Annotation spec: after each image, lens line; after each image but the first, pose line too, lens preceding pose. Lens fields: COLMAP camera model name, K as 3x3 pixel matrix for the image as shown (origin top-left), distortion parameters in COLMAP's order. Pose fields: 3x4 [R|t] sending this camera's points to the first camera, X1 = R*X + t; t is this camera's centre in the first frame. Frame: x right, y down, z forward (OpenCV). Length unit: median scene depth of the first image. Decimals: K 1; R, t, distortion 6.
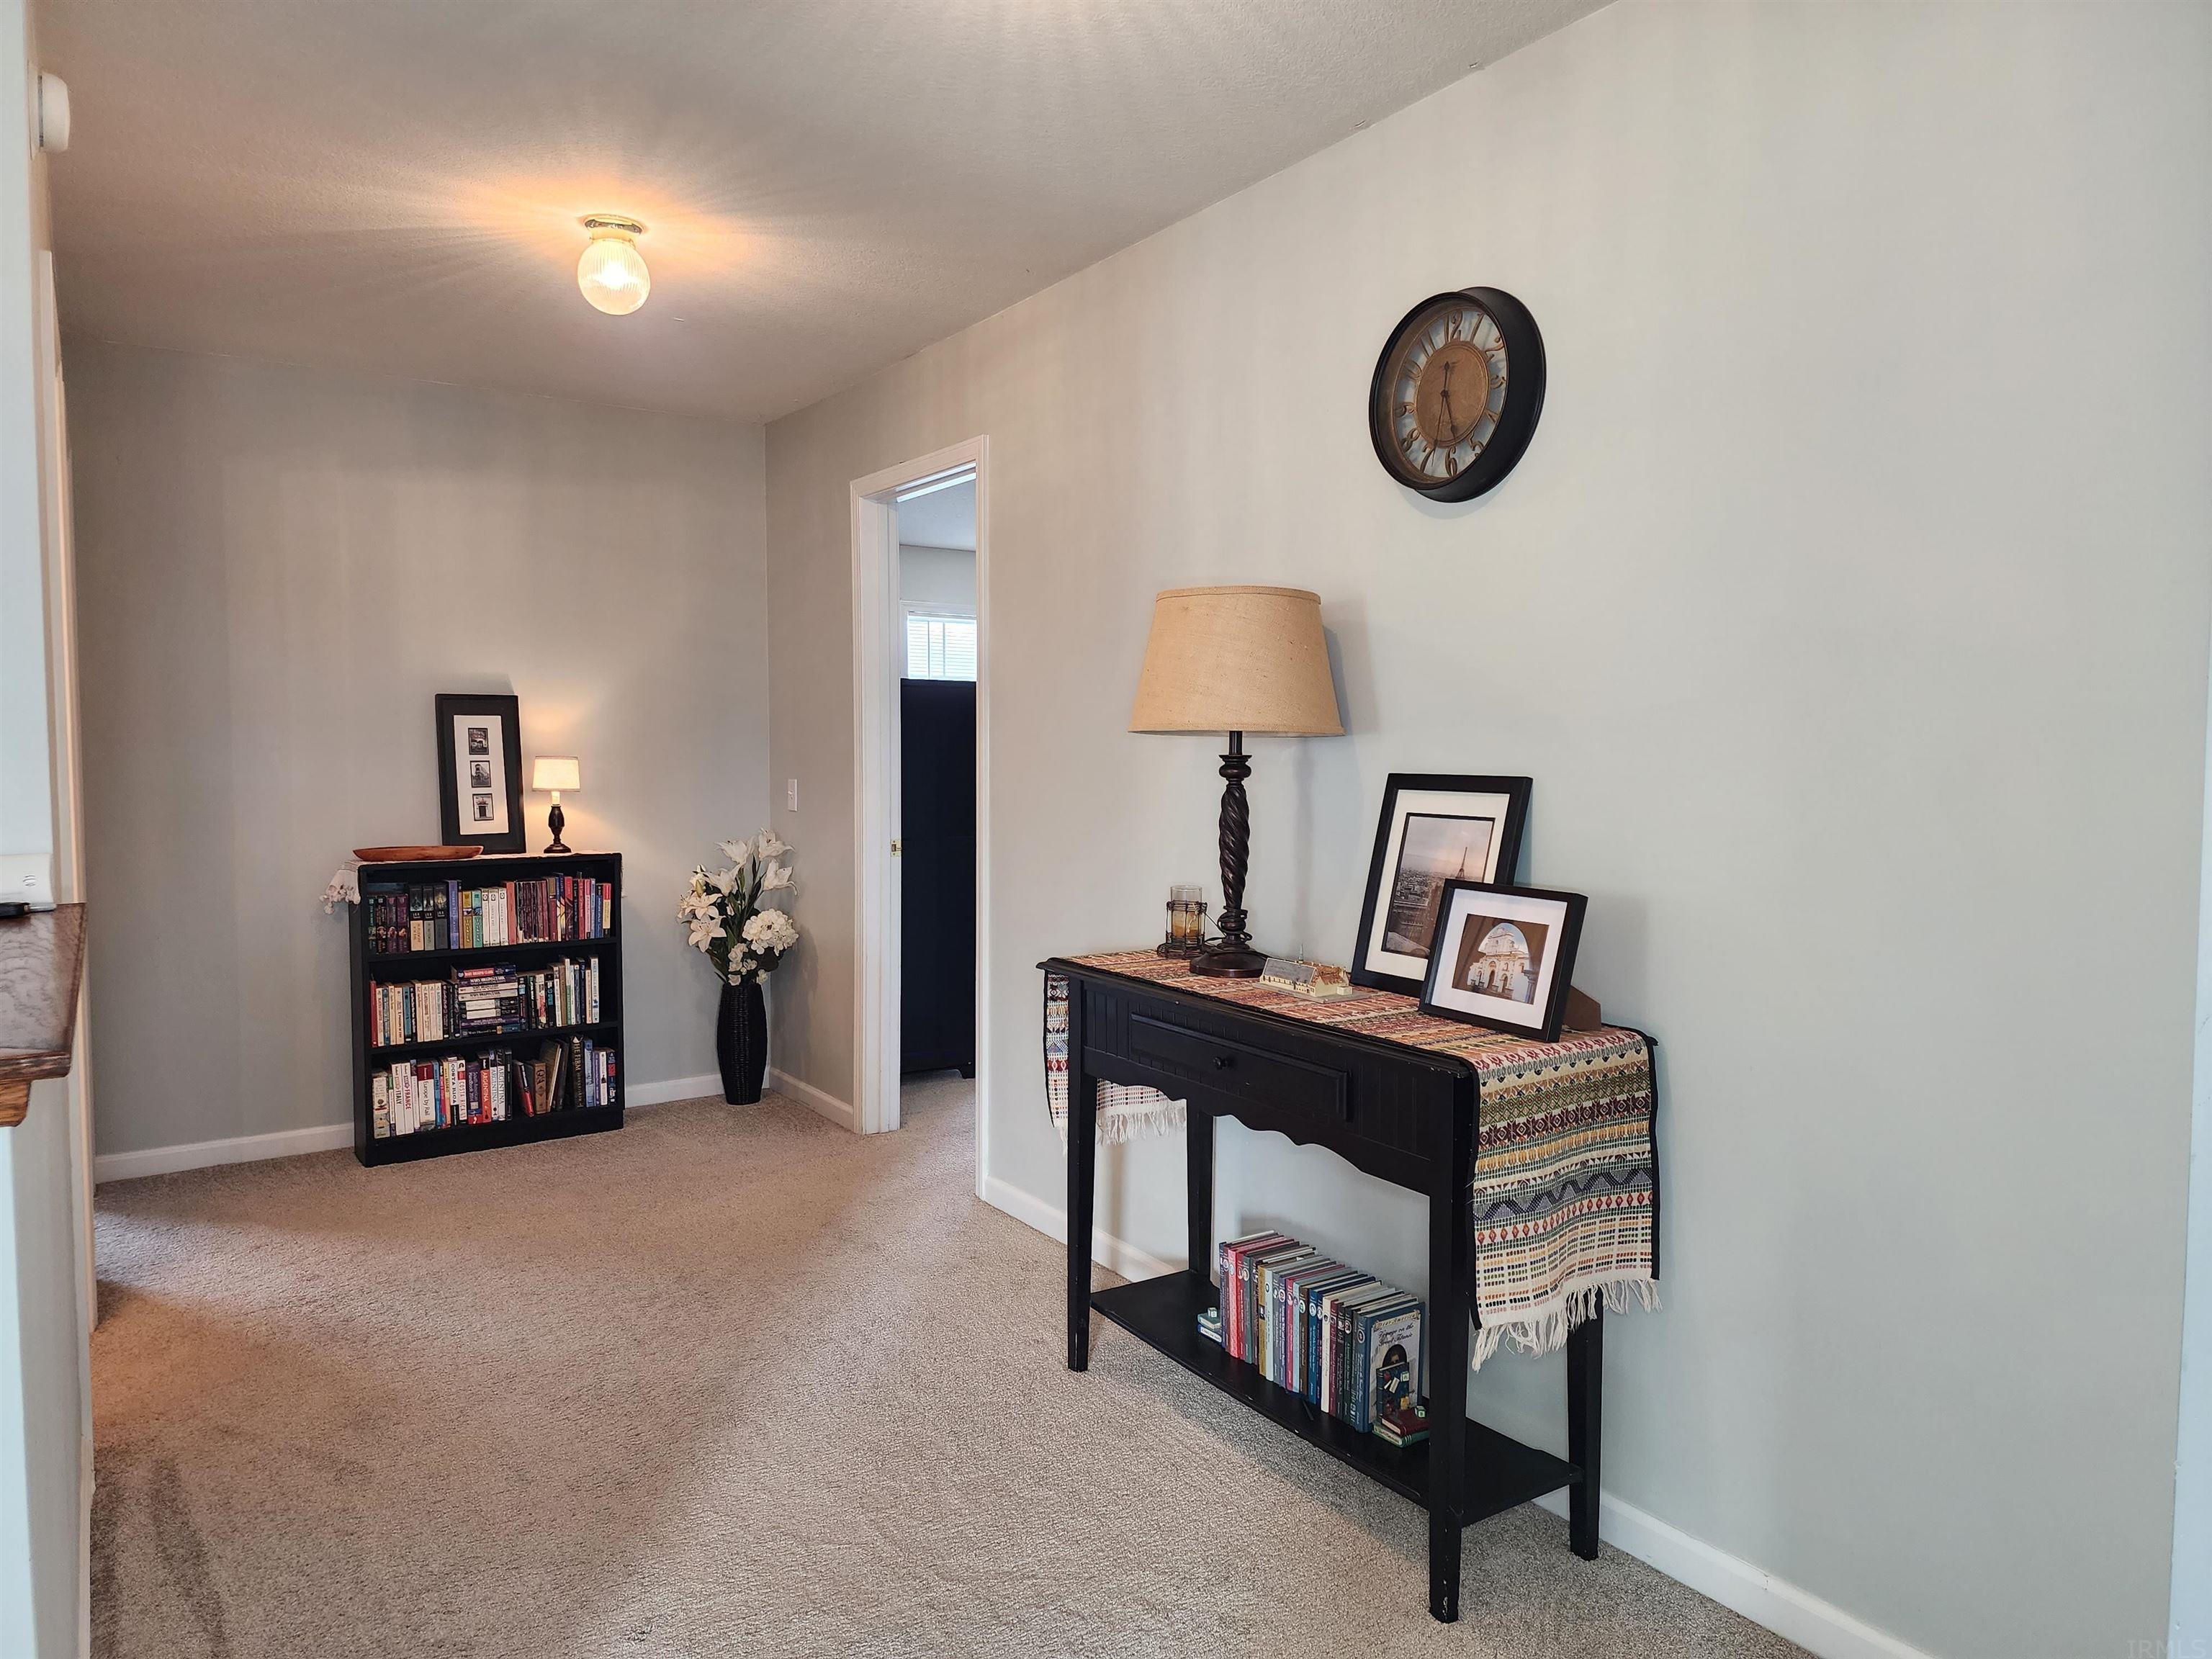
lens RADIAL K [[1469.3, 0, 1106.0], [0, 1469.3, 829.5], [0, 0, 1]] dist [0.002585, -0.000525]
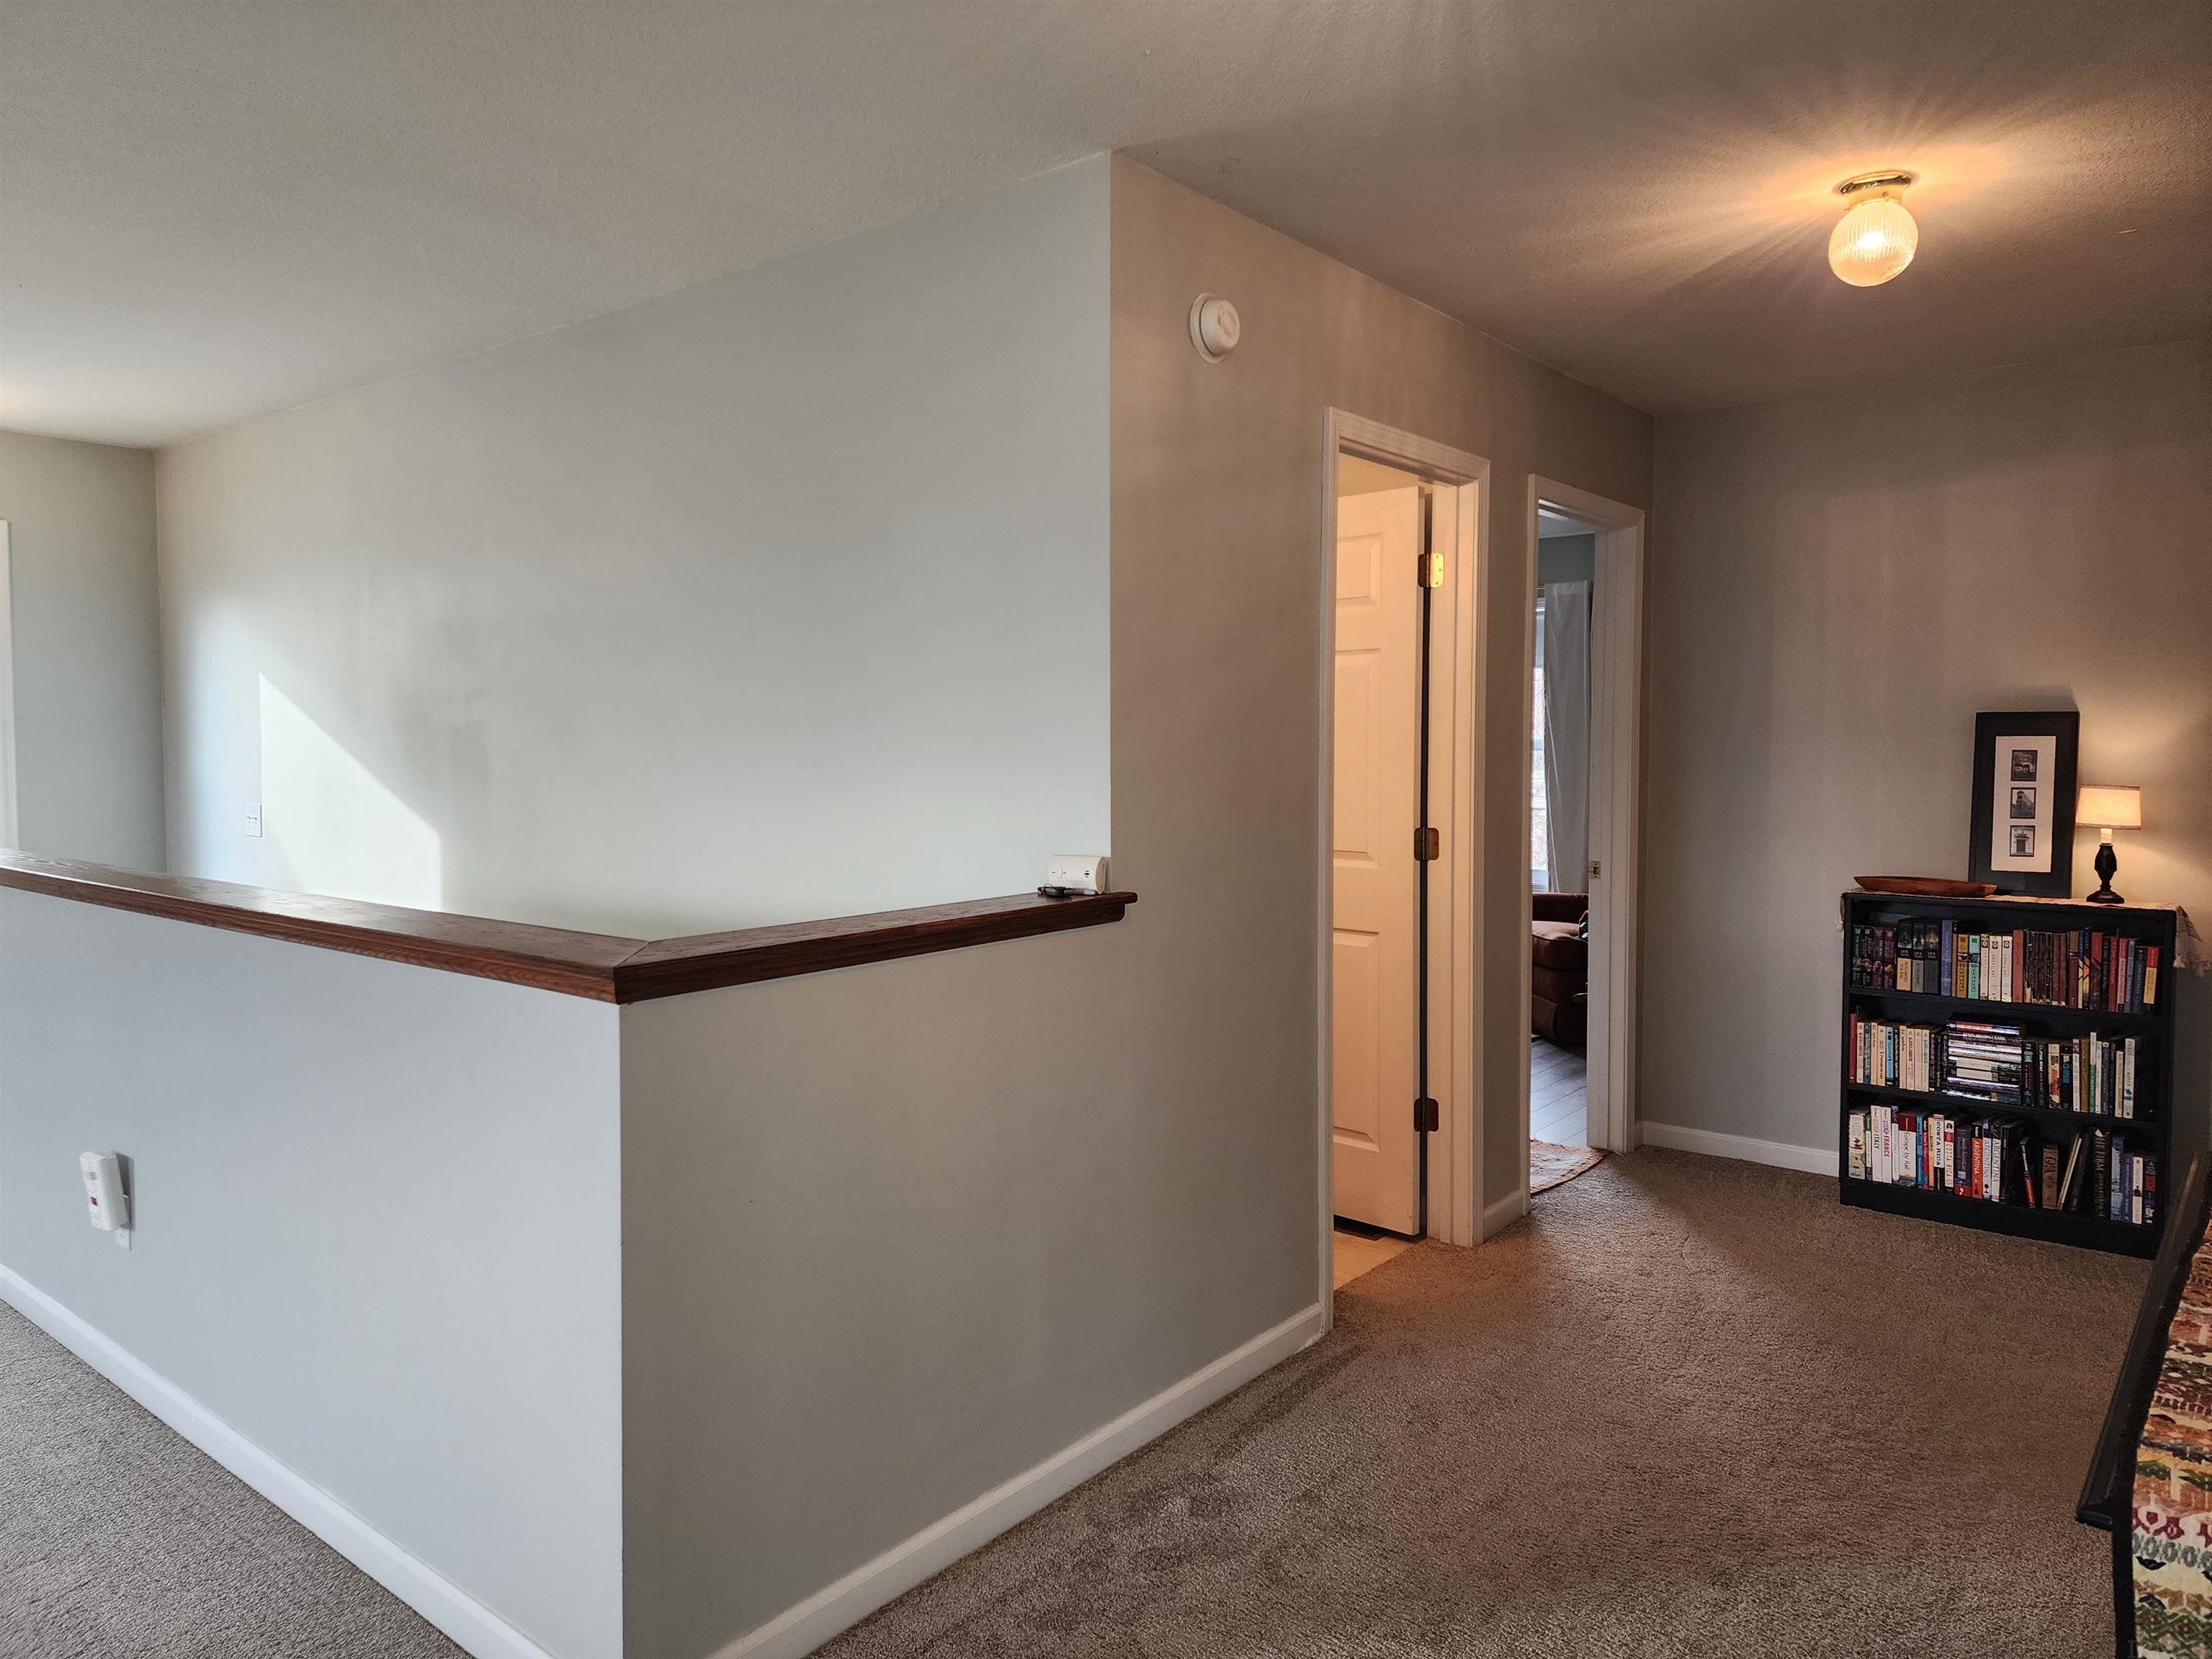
lens RADIAL K [[1476.0, 0, 1104.3], [0, 1476.0, 810.2], [0, 0, 1]] dist [0.002871, -0.000156]
pose [[0.281051, 0.045716, -0.958603, 0.271582], [-0.058499, 0.997823, 0.030435, -0.029362], [0.957908, 0.047523, 0.283114, 0.238073]]
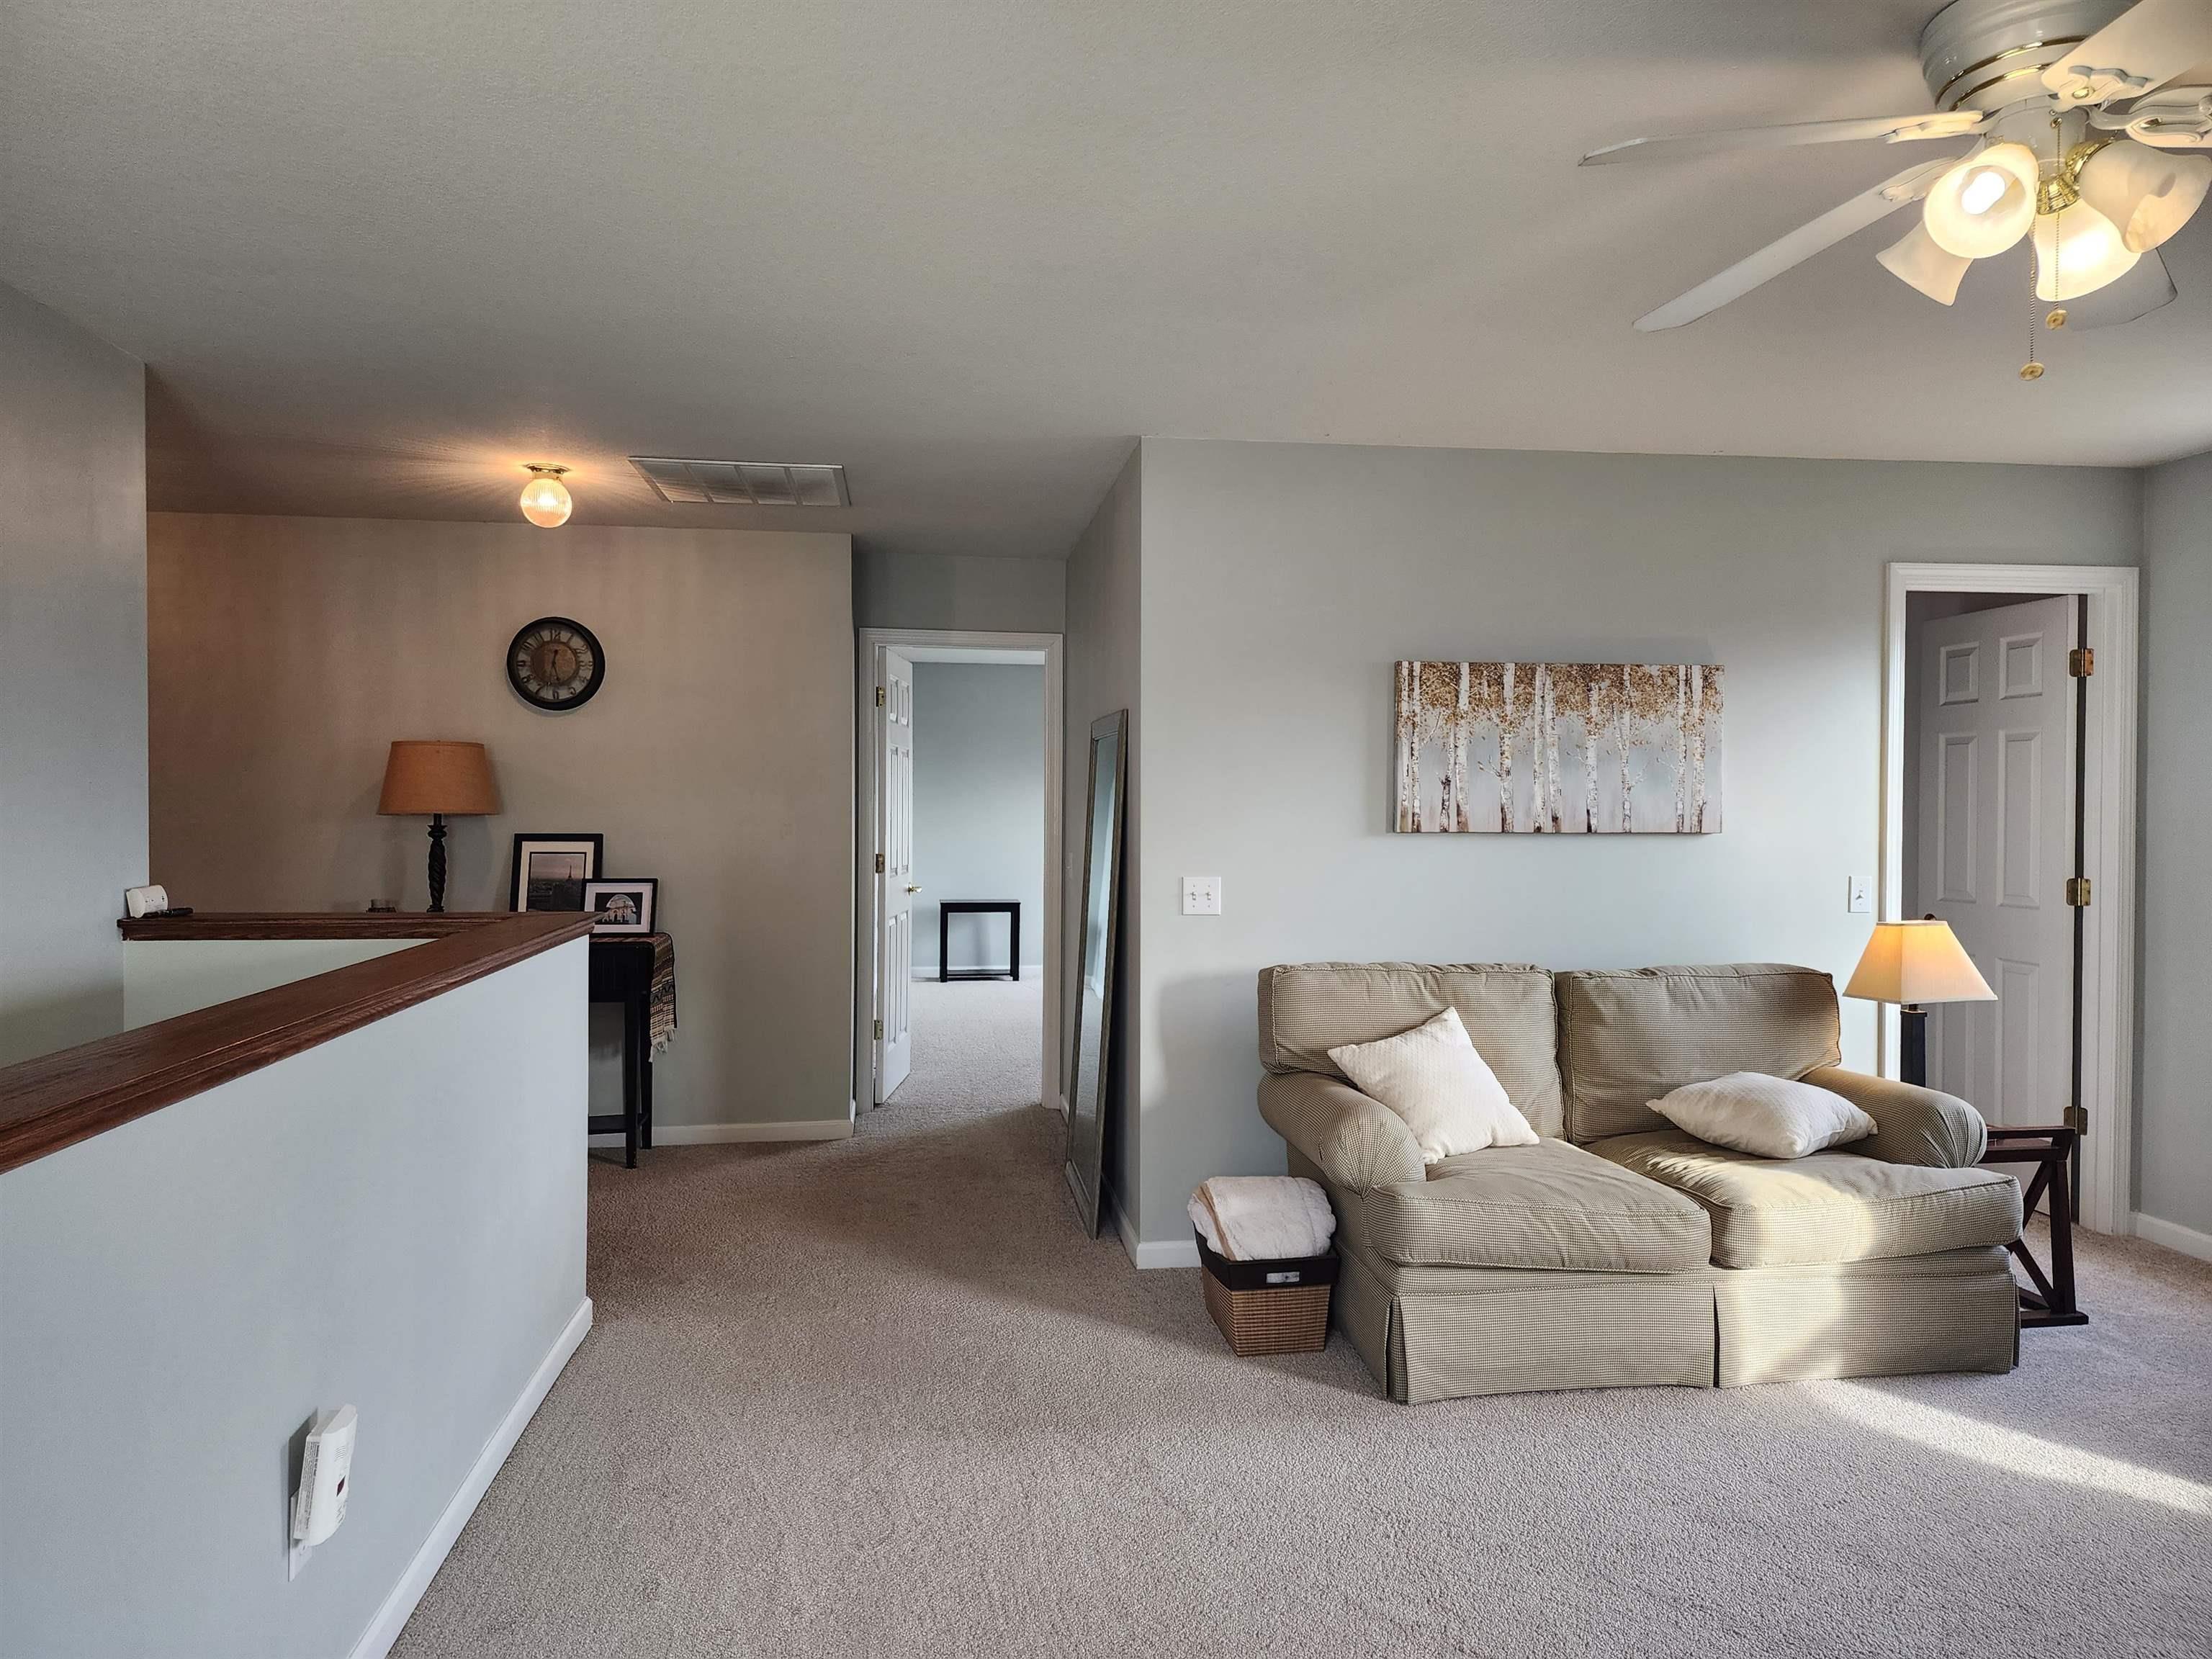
lens RADIAL K [[1469.3, 0, 1106.0], [0, 1469.3, 829.5], [0, 0, 1]] dist [0.002585, -0.000525]
pose [[0.453382, -0.013961, 0.891207, -0.390288], [0.048351, 0.998790, -0.008951, 0.004436], [-0.890004, 0.047150, 0.453509, -0.210394]]
